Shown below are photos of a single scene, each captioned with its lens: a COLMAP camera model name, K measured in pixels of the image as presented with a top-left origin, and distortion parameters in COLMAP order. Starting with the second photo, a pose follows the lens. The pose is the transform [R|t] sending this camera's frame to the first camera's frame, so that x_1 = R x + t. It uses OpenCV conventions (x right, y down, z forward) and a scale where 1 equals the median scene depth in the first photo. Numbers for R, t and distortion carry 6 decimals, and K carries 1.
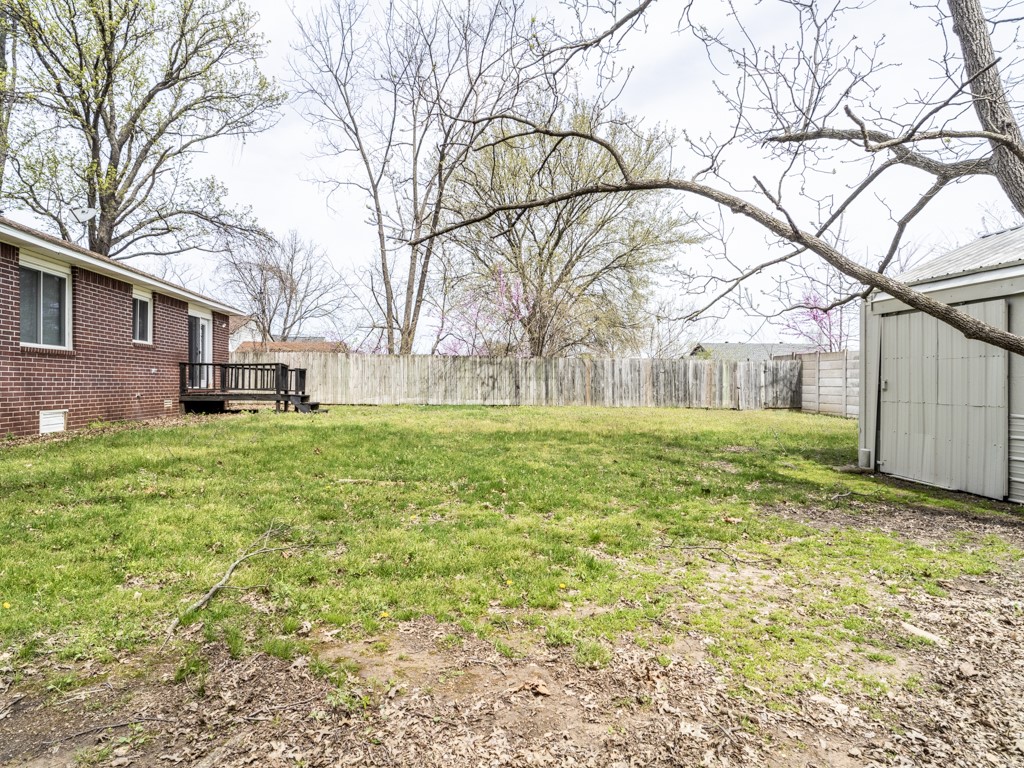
lens RADIAL K [[601.3, 0, 506.0], [0, 601.3, 384.3], [0, 0, 1]] dist [0.001339, 0.000282]
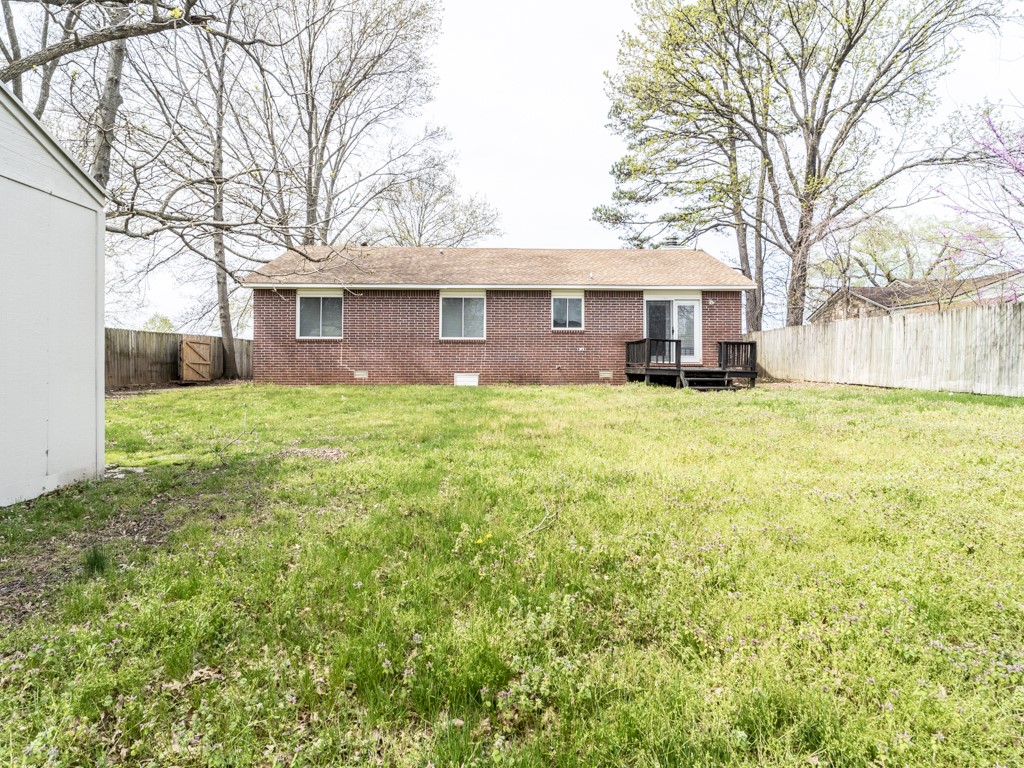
lens RADIAL K [[601.3, 0, 506.0], [0, 601.3, 384.3], [0, 0, 1]] dist [0.001339, 0.000282]
pose [[-0.095452, 0.032538, -0.994902, 0.670024], [-0.002232, 0.999456, 0.032901, 0.010172], [0.995432, 0.005361, -0.095327, 0.829755]]
